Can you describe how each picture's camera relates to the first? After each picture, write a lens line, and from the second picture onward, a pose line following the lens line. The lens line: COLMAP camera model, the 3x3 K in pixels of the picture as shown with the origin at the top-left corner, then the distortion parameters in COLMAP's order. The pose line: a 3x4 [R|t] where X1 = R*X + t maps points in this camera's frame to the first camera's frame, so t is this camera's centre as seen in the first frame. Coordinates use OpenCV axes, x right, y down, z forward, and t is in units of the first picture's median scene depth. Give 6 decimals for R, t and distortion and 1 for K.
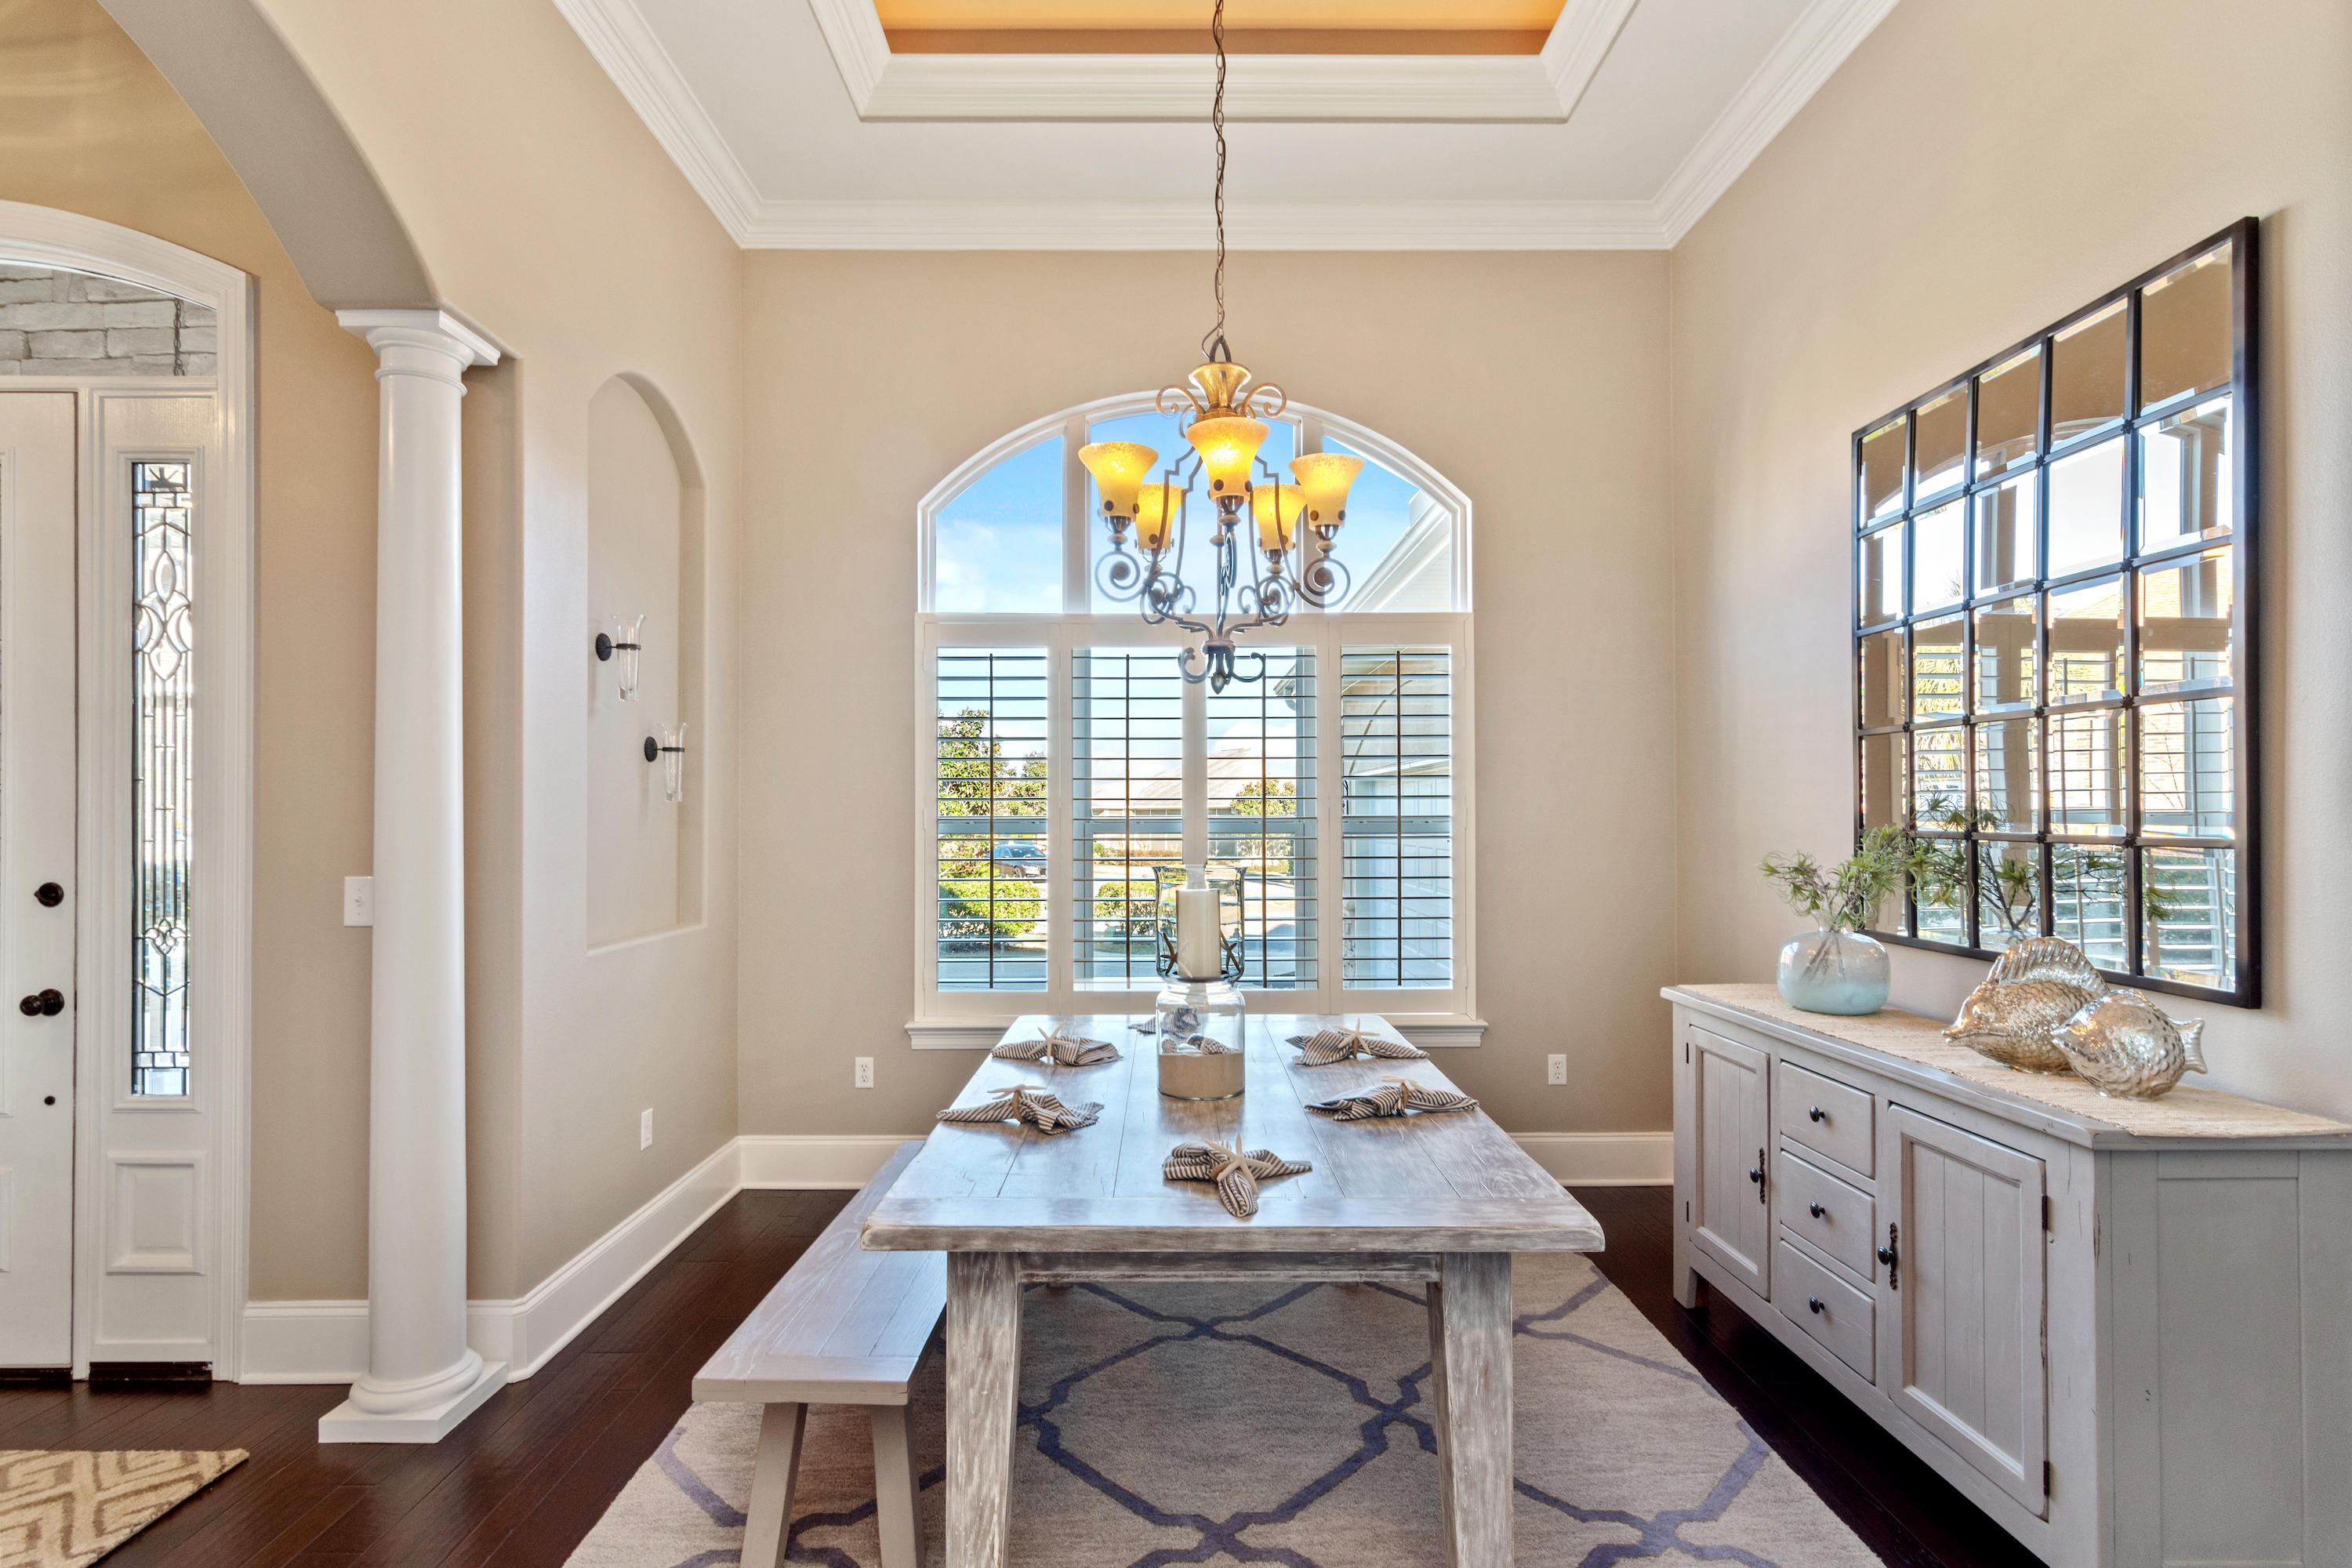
lens RADIAL K [[1137.0, 0, 1170.6], [0, 1137.0, 814.5], [0, 0, 1]] dist [-0.000083, -0.000035]
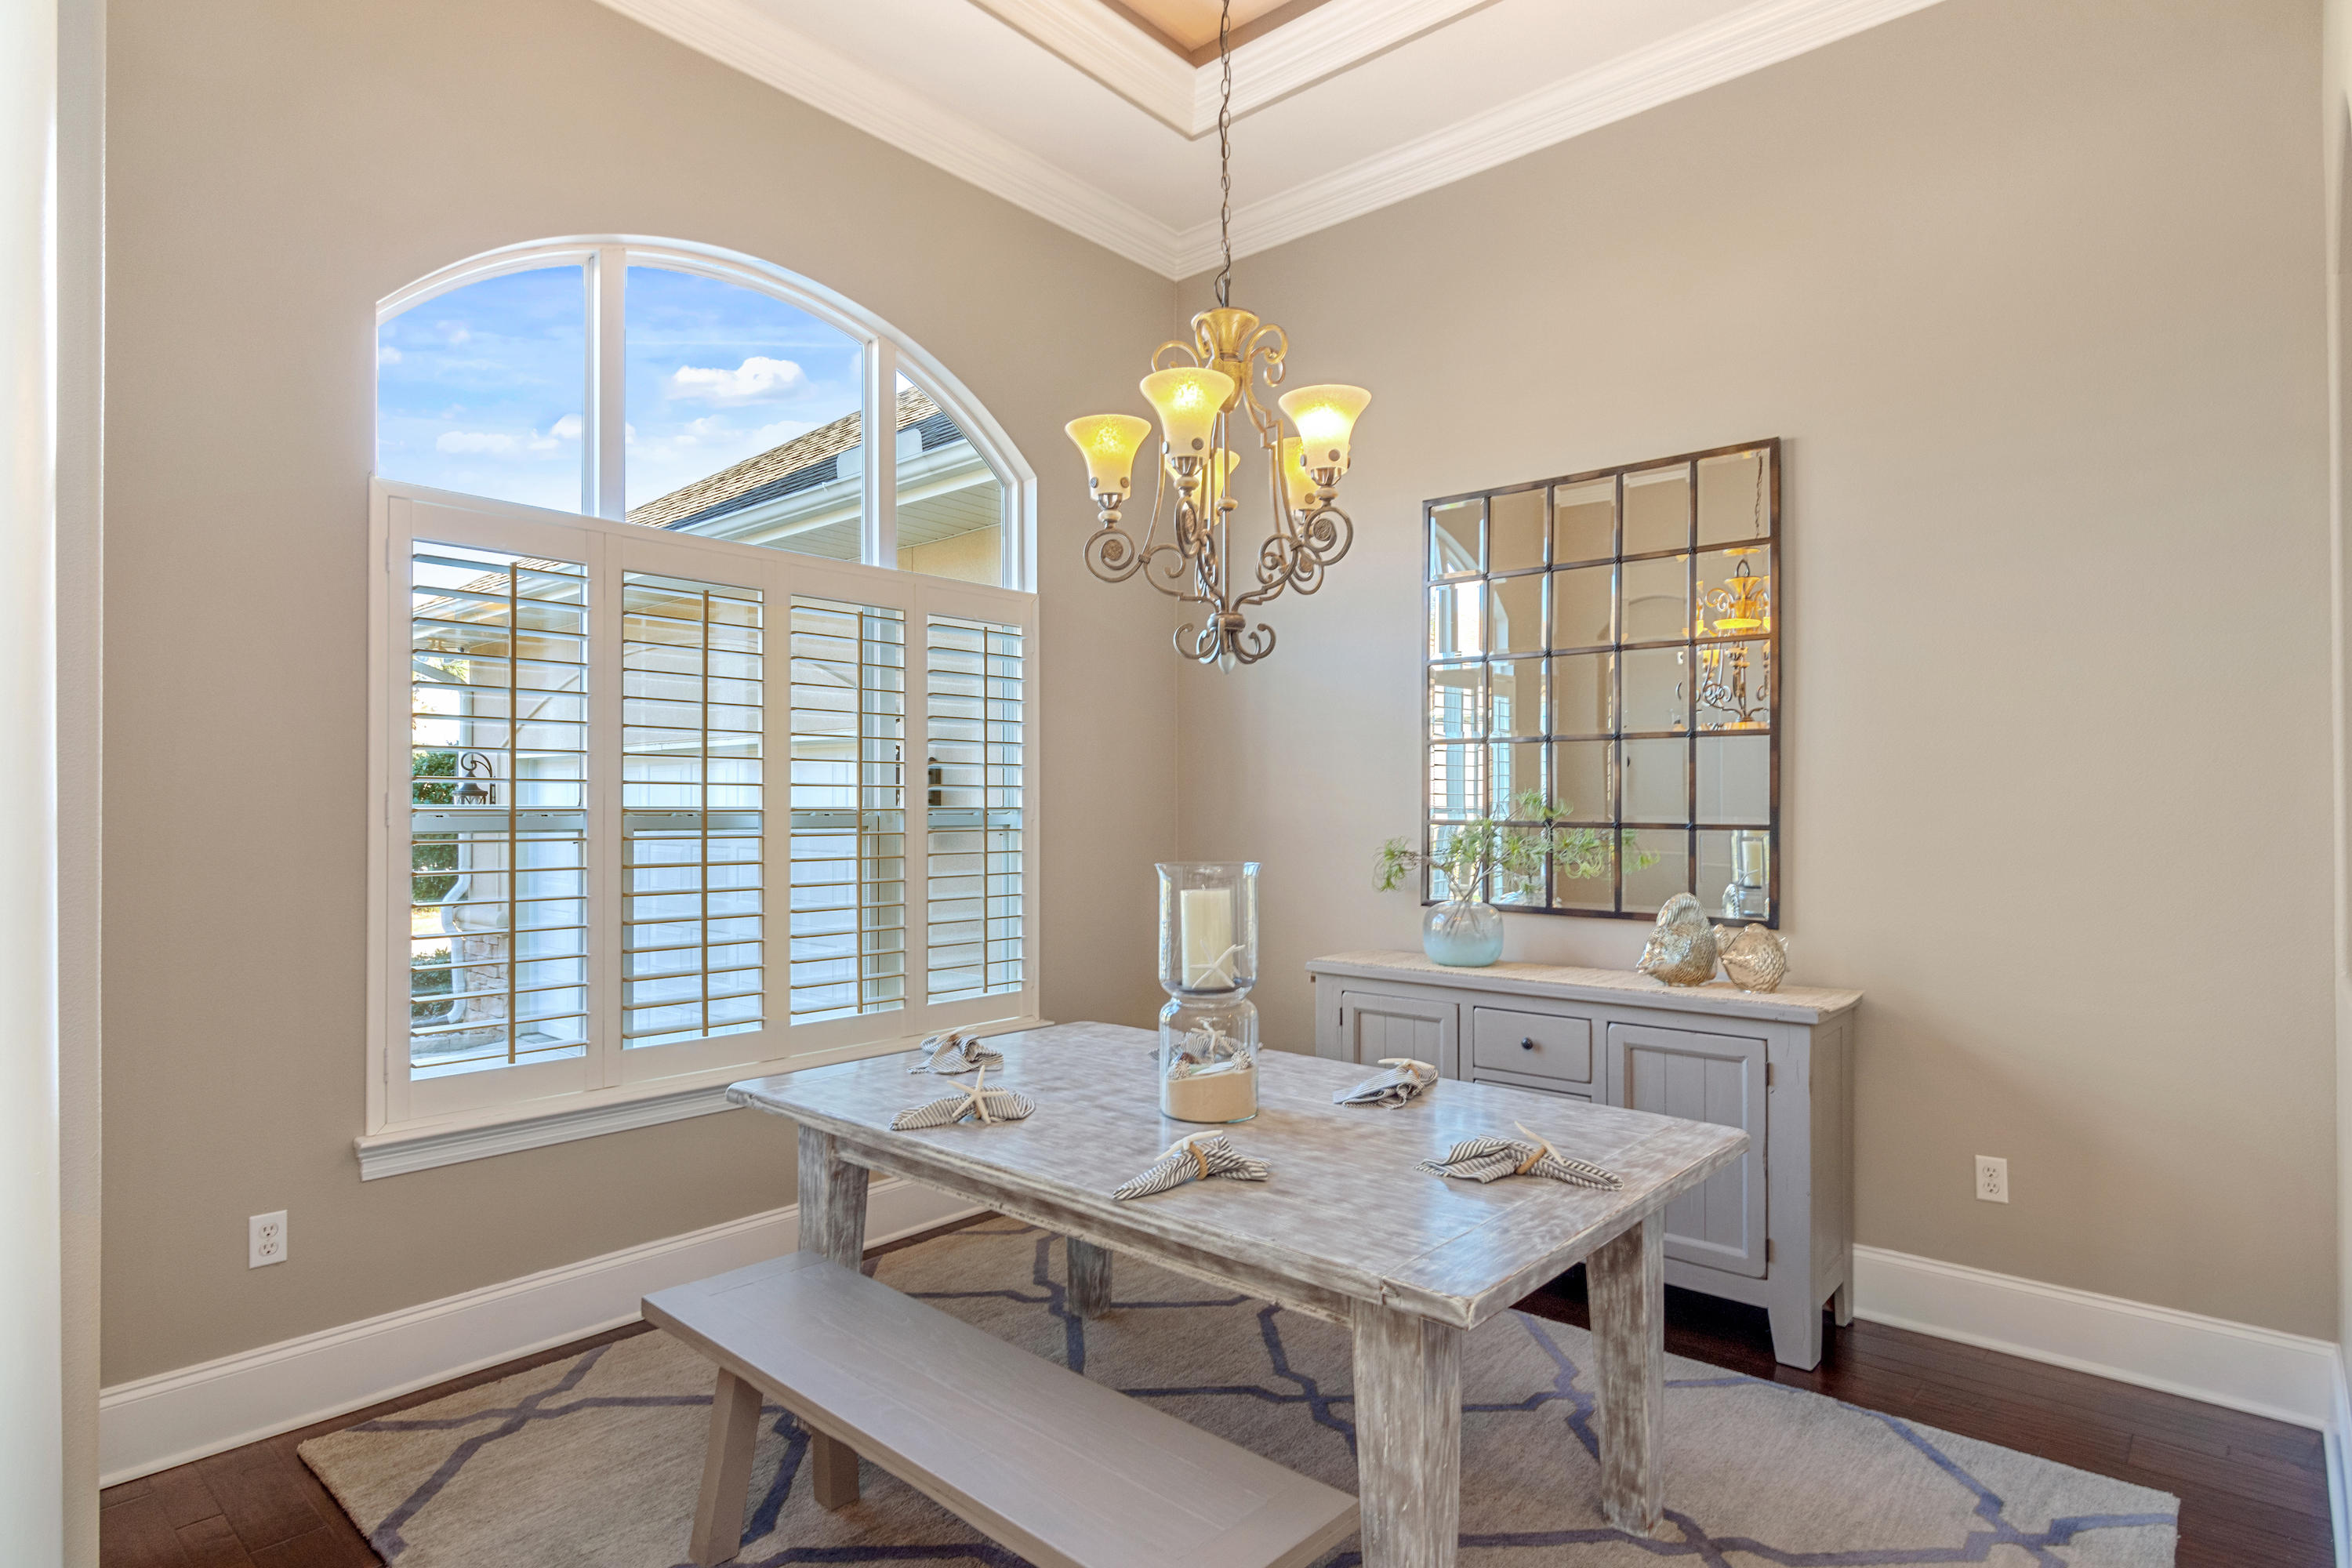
lens RADIAL K [[1221.2, 0, 1231.0], [0, 1221.2, 805.6], [0, 0, 1]] dist [-0.007078, -0.000835]
pose [[0.665932, 0.003459, 0.746005, -0.691303], [-0.004324, 0.999990, -0.000778, -0.000068], [-0.746000, -0.002708, 0.665940, 0.349554]]
